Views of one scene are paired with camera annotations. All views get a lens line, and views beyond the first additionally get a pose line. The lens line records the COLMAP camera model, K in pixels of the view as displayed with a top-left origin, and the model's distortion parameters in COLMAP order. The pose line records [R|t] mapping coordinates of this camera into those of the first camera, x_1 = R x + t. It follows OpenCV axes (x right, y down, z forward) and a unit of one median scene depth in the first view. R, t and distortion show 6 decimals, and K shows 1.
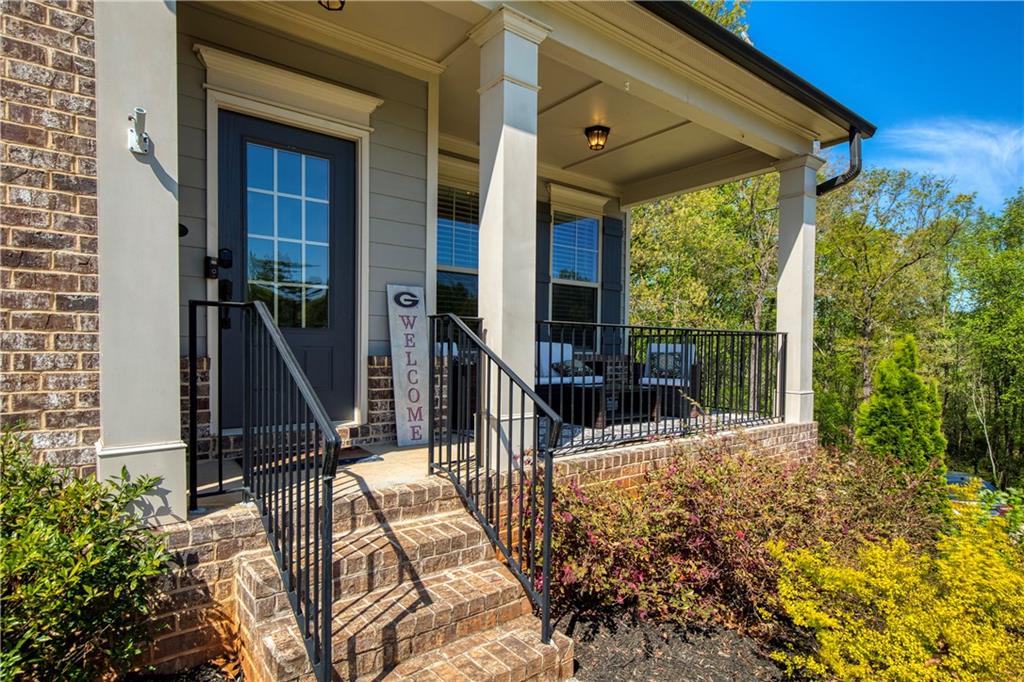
lens RADIAL K [[549.9, 0, 513.9], [0, 549.9, 339.8], [0, 0, 1]] dist [-0.002981, -0.000614]
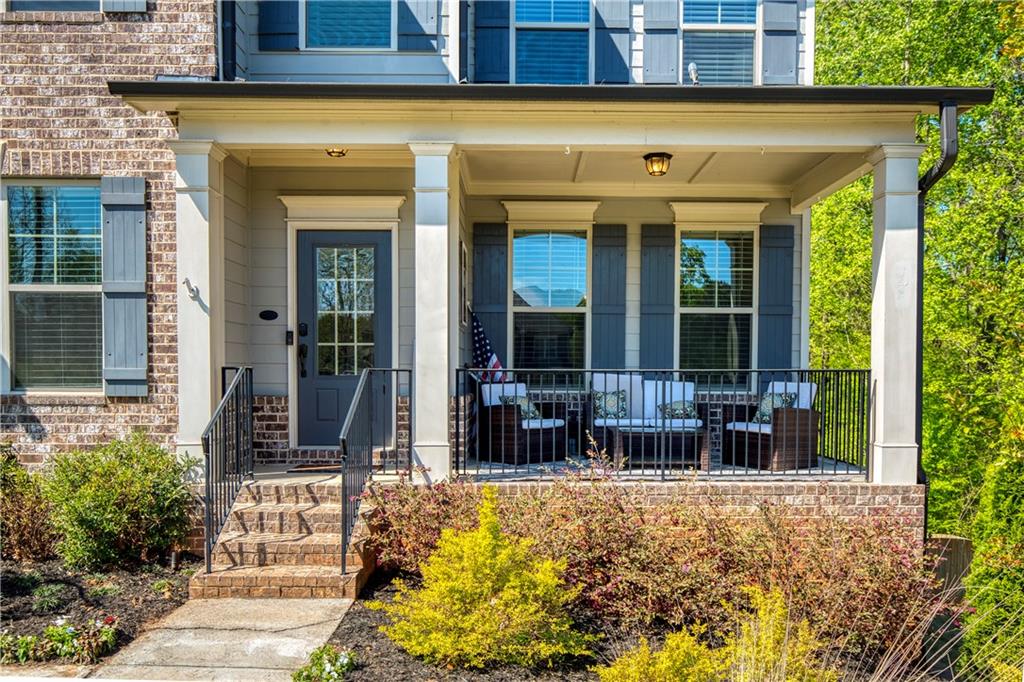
lens RADIAL K [[831.6, 0, 511.9], [0, 831.6, 341.7], [0, 0, 1]] dist [-0.036580, -0.001196]
pose [[0.788570, -0.033287, -0.614043, 1.144119], [0.015822, 0.999302, -0.033853, -0.028396], [0.614741, 0.016980, 0.788546, -0.367856]]
